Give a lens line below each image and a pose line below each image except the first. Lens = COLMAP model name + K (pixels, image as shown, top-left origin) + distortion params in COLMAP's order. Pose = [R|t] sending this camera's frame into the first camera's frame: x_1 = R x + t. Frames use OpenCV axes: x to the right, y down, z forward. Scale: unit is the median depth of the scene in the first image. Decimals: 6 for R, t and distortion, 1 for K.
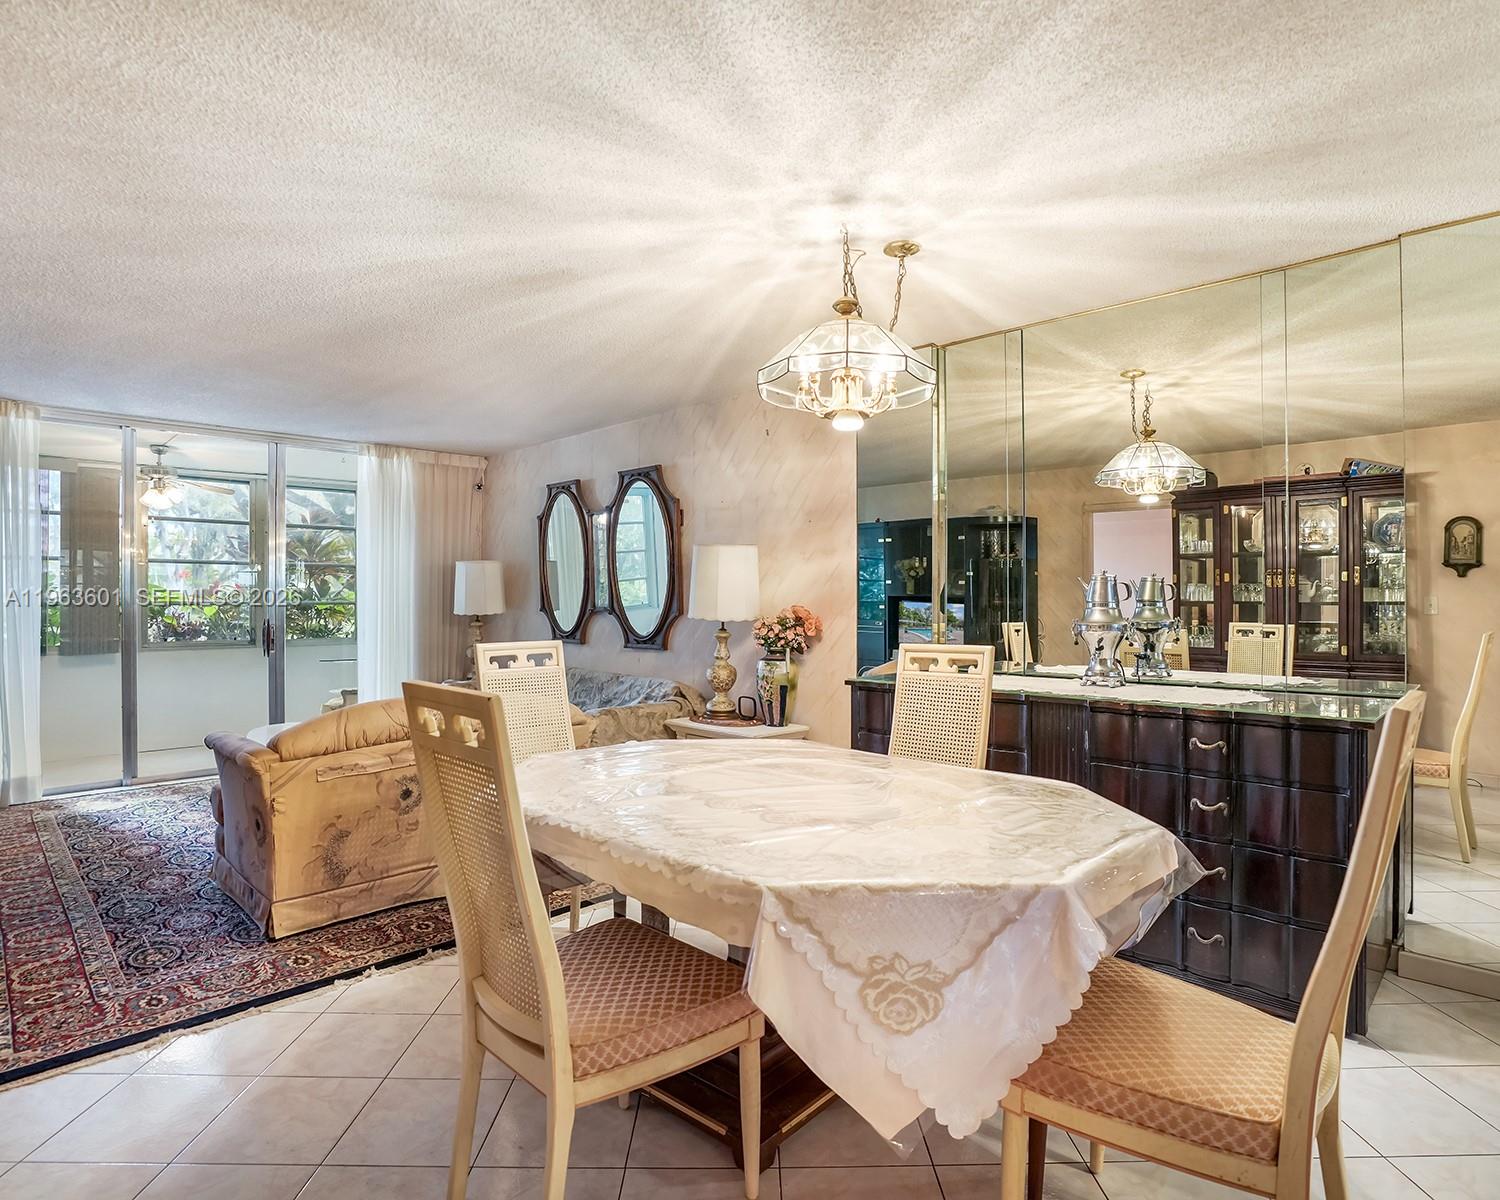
lens RADIAL K [[841.0, 0, 740.7], [0, 841.0, 592.1], [0, 0, 1]] dist [-0.061852, 0.023649]
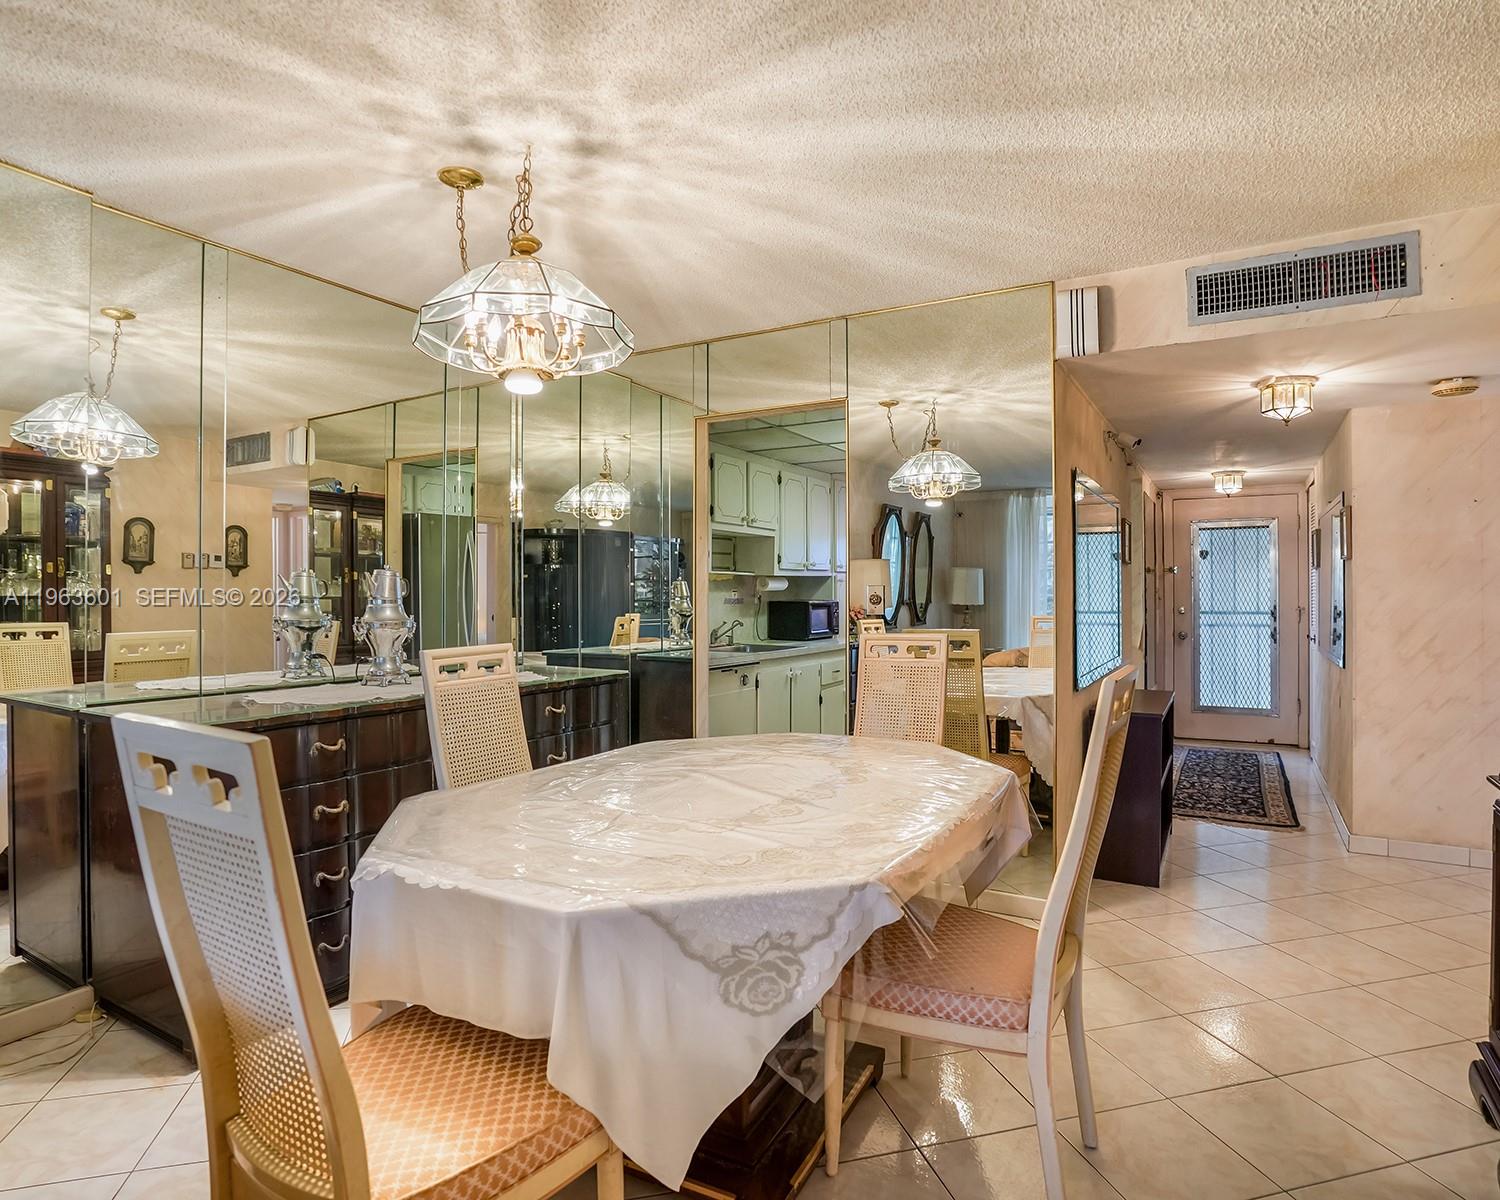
lens RADIAL K [[841.0, 0, 753.6], [0, 841.0, 600.2], [0, 0, 1]] dist [-0.061852, 0.023649]
pose [[-0.254019, -0.007150, 0.967173, -0.718866], [-0.011245, 0.999927, 0.004439, 0.005476], [-0.967134, -0.009748, -0.254081, 0.963351]]
